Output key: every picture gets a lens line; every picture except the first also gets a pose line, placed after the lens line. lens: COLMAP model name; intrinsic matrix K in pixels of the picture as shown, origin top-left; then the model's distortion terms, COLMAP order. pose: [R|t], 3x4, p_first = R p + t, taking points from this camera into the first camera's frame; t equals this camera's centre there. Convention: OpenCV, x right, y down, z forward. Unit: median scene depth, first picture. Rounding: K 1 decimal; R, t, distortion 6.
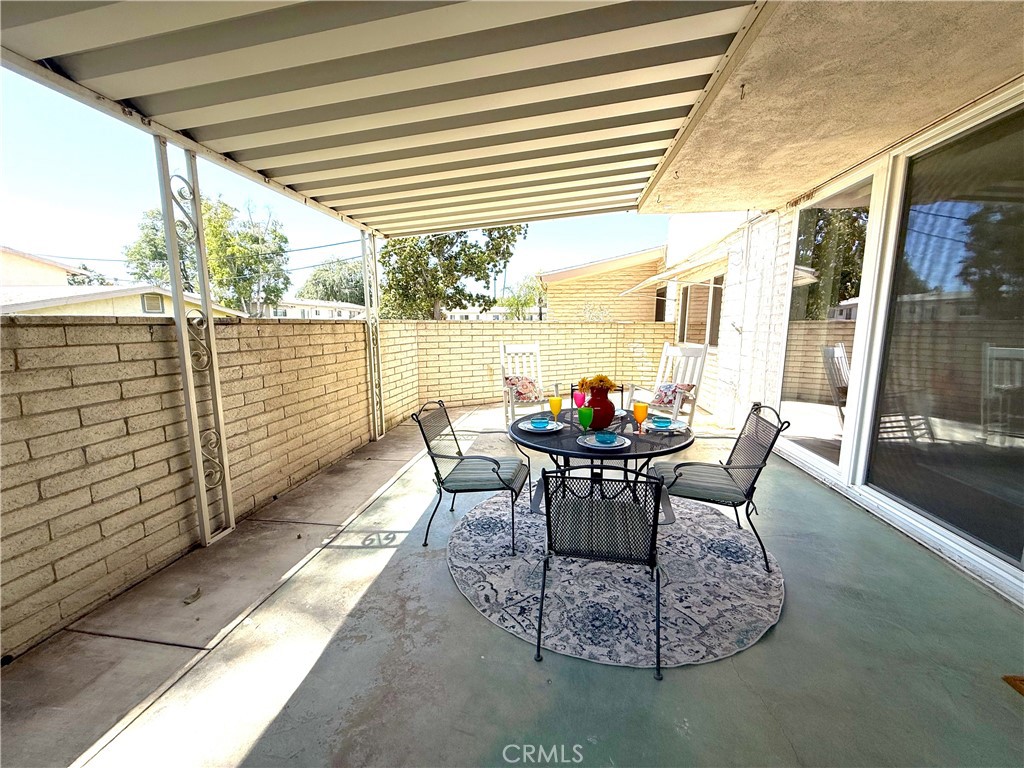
lens RADIAL K [[408.0, 0, 509.1], [0, 408.0, 385.2], [0, 0, 1]] dist [0.000334, -0.000065]
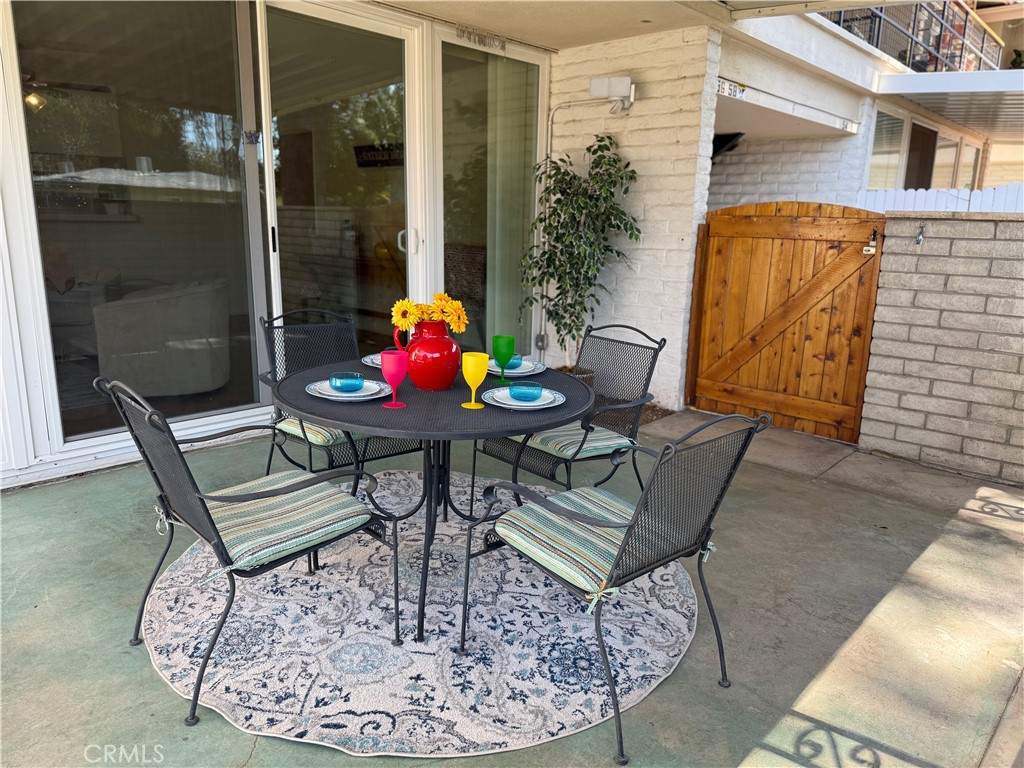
lens RADIAL K [[706.7, 0, 512.0], [0, 706.7, 384.0], [0, 0, 1]] dist [0.109977, -0.181768]
pose [[-0.820942, -0.144387, 0.552455, -0.403340], [0.062989, 0.938699, 0.338935, -0.217191], [-0.567526, 0.313045, -0.761523, 1.645041]]
